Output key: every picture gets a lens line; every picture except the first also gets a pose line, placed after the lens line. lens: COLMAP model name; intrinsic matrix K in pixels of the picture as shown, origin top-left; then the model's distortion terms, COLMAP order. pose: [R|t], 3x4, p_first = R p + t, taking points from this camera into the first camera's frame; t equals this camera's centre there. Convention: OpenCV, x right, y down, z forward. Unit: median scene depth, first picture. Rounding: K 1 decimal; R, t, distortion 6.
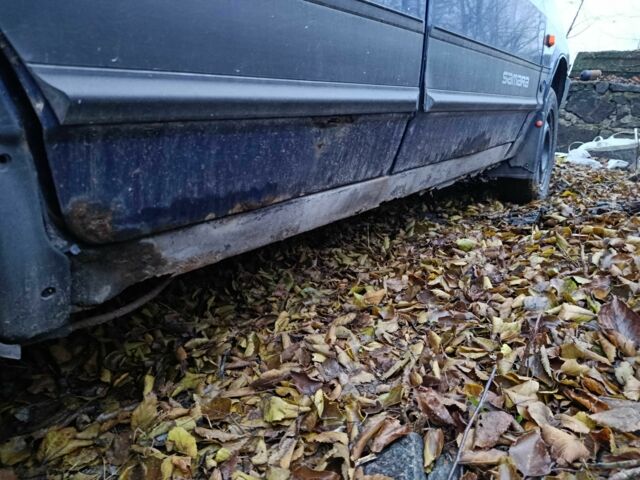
lens RADIAL K [[464.1, 0, 320.8], [0, 464.1, 240.1], [0, 0, 1]] dist [-0.006128, 0.005921]
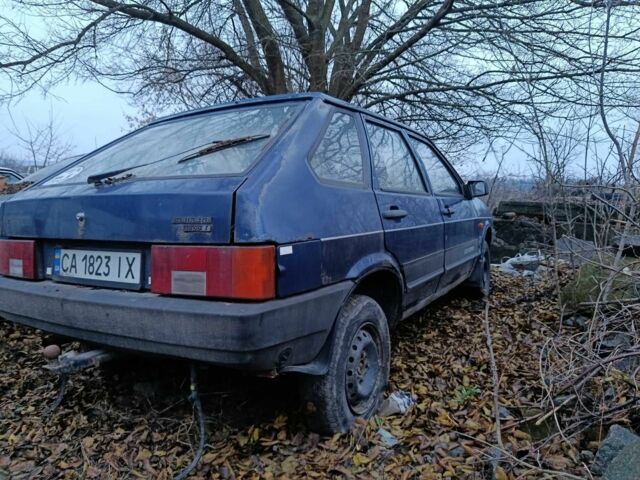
lens RADIAL K [[464.1, 0, 319.5], [0, 464.1, 240.4], [0, 0, 1]] dist [-0.006128, 0.005921]
pose [[0.995625, -0.008561, 0.093046, -0.239063], [0.026974, 0.979732, -0.198487, 0.028964], [-0.089461, 0.200129, 0.975677, -0.530992]]
